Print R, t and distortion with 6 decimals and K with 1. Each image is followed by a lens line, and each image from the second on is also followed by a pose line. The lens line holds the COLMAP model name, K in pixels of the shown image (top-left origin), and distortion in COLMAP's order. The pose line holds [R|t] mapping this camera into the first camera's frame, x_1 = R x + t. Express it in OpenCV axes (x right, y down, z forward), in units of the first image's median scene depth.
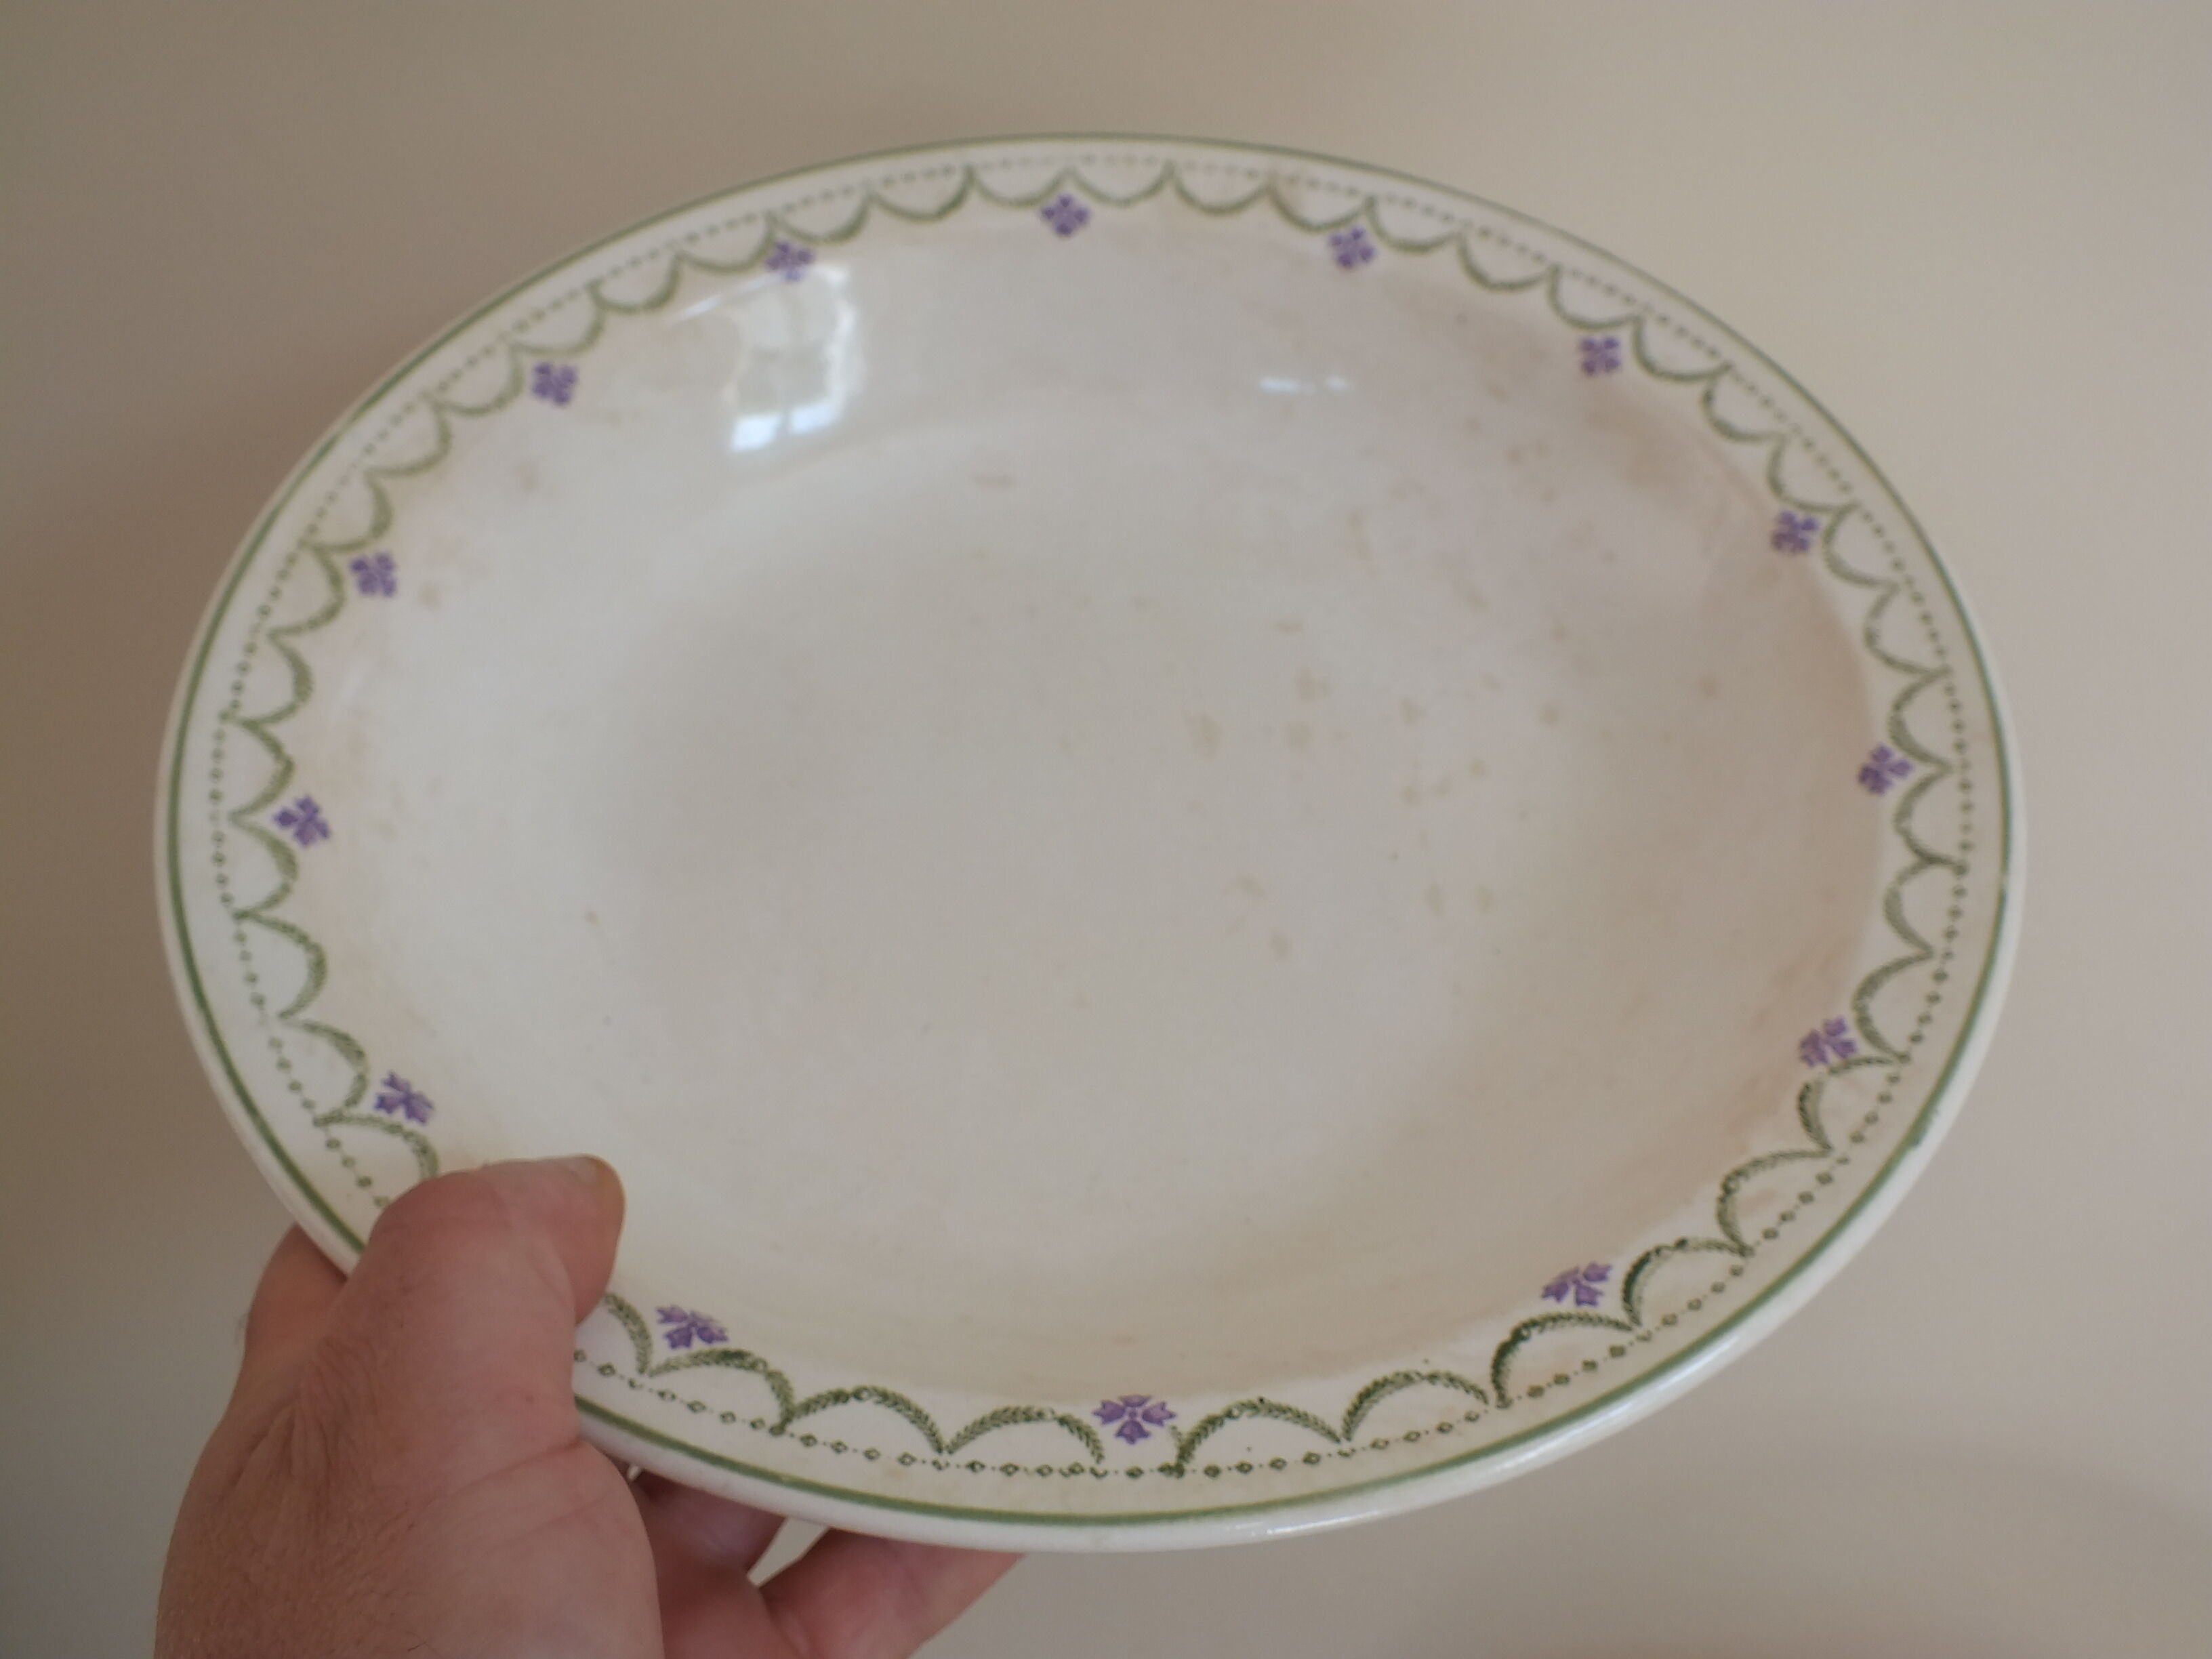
lens RADIAL K [[2111.6, 0, 1106.0], [0, 2111.6, 829.5], [0, 0, 1]] dist [-0.153796, 0.252331]
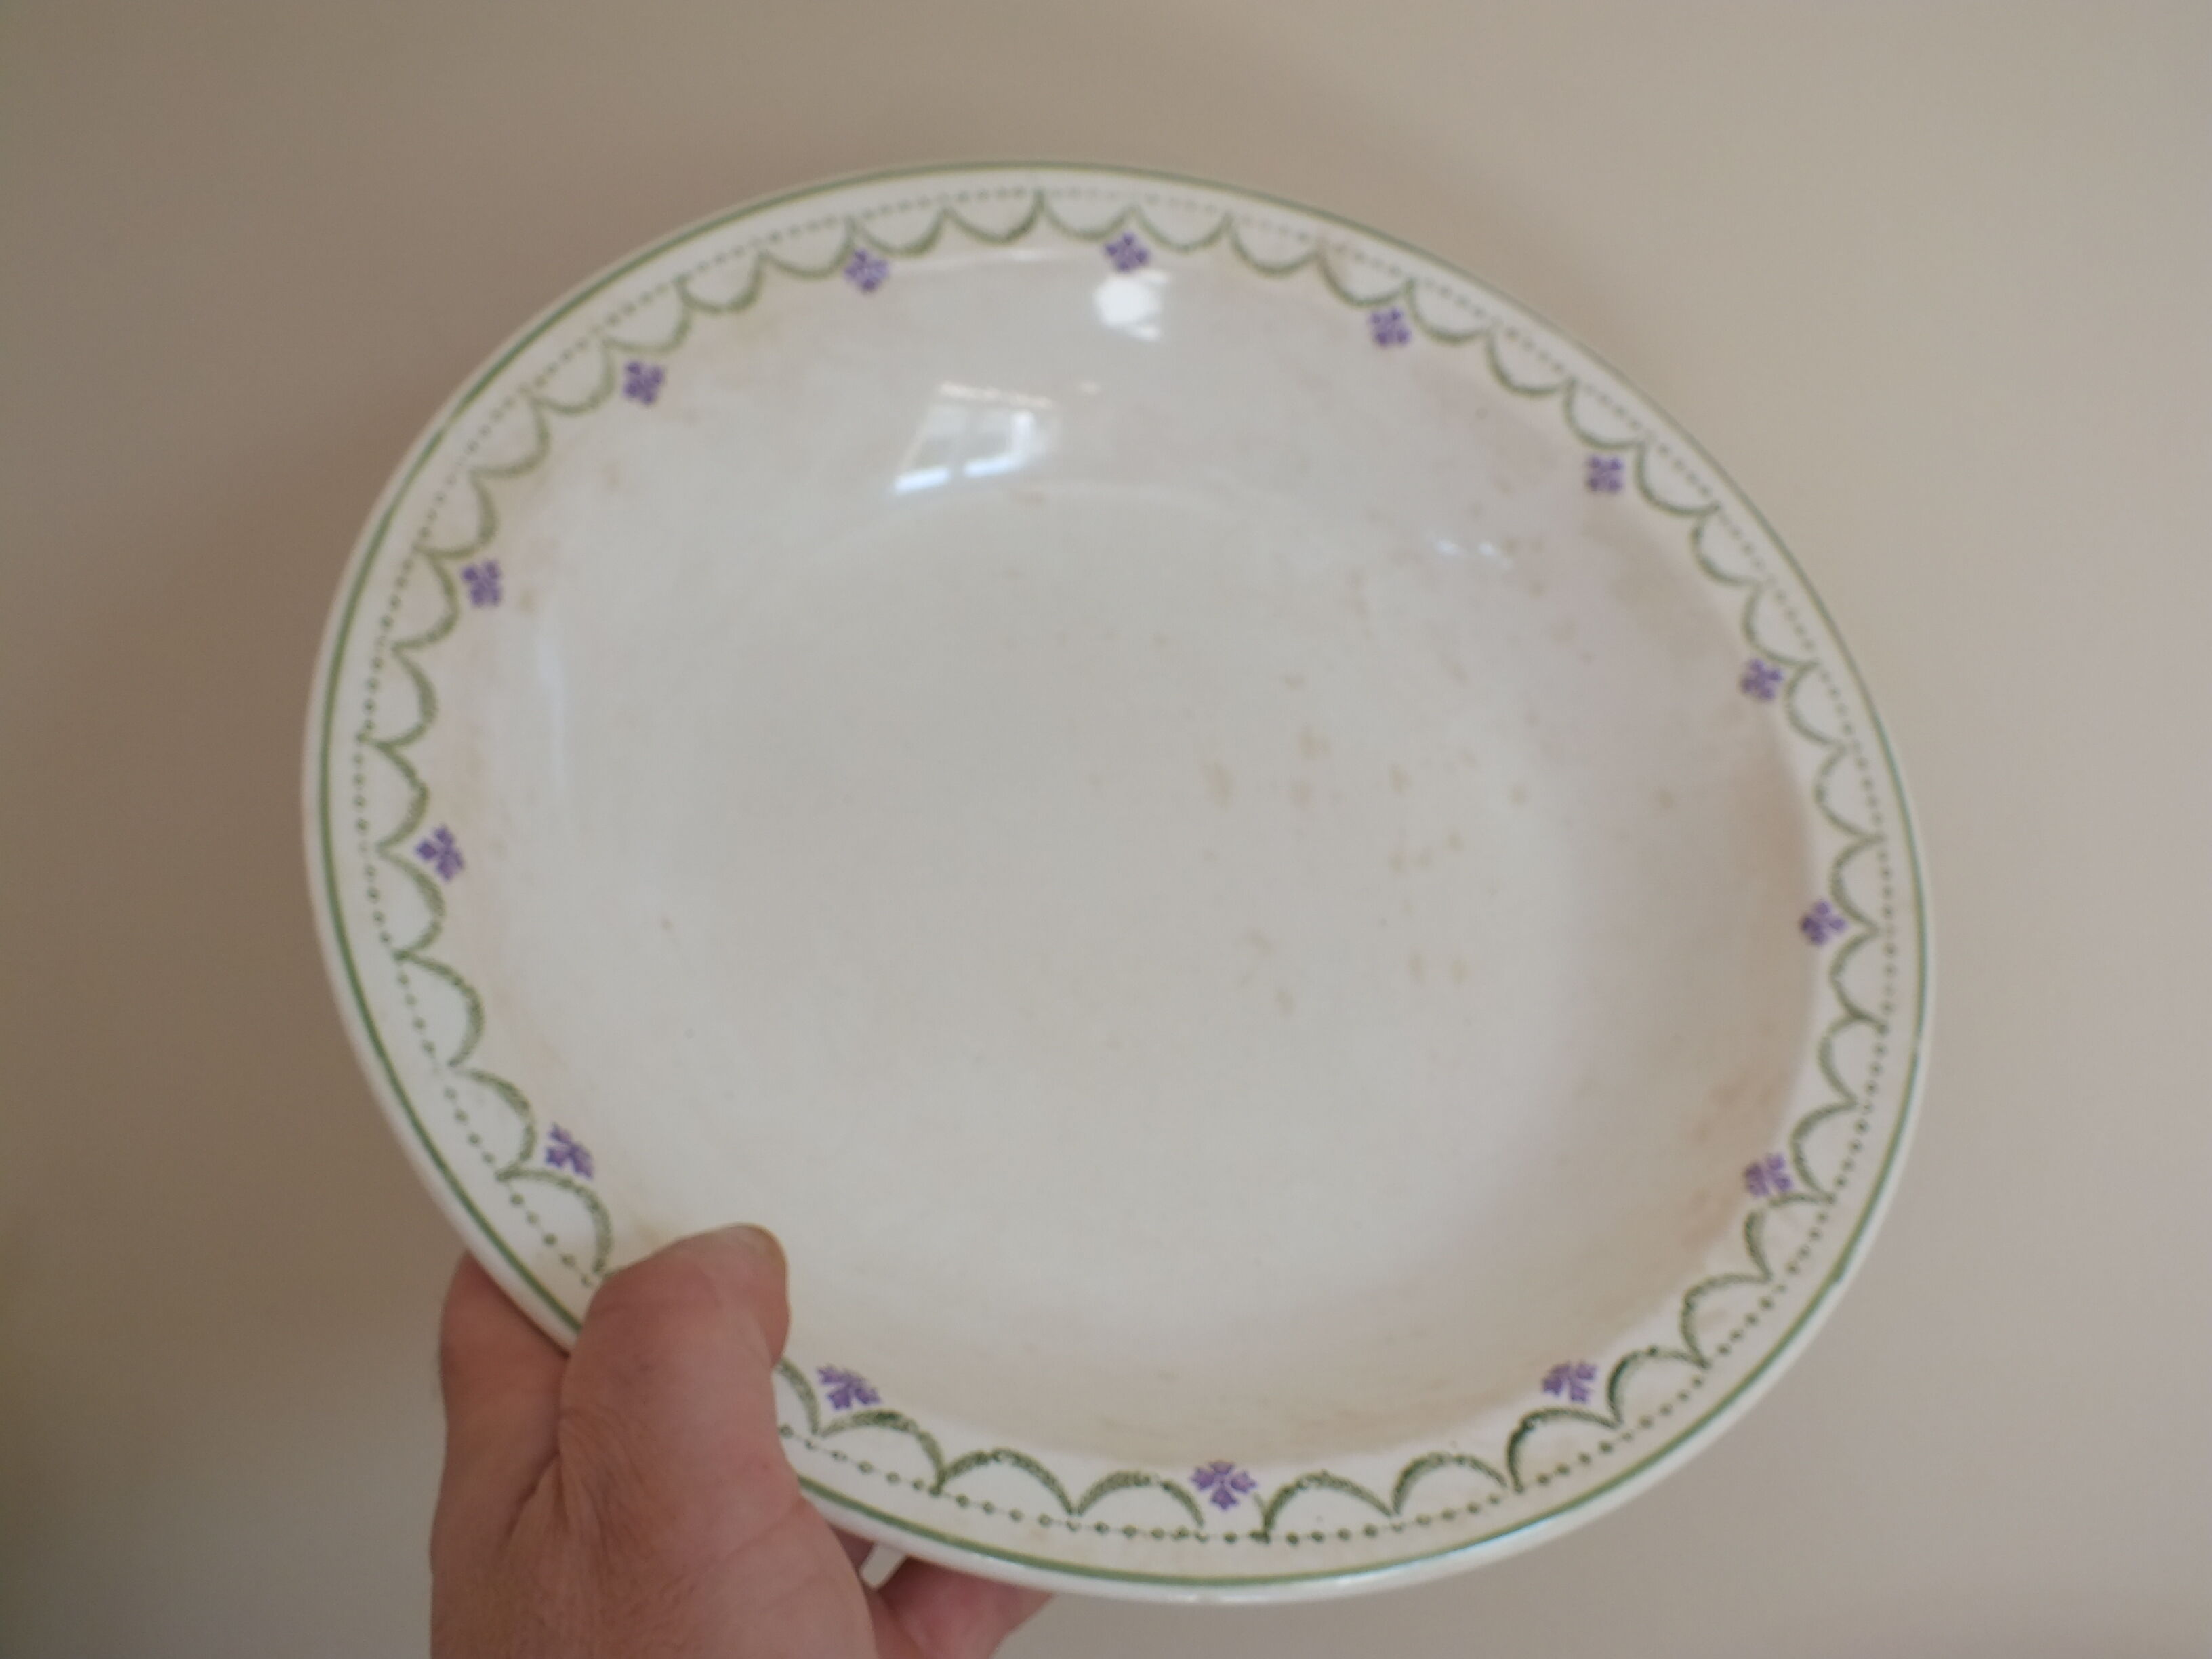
lens RADIAL K [[2111.6, 0, 1106.0], [0, 2111.6, 829.5], [0, 0, 1]] dist [-0.153796, 0.252331]
pose [[0.981060, 0.092836, 0.170011, -0.240165], [-0.116826, 0.983655, 0.137018, -0.203015], [-0.154512, -0.154285, 0.975870, -0.085571]]
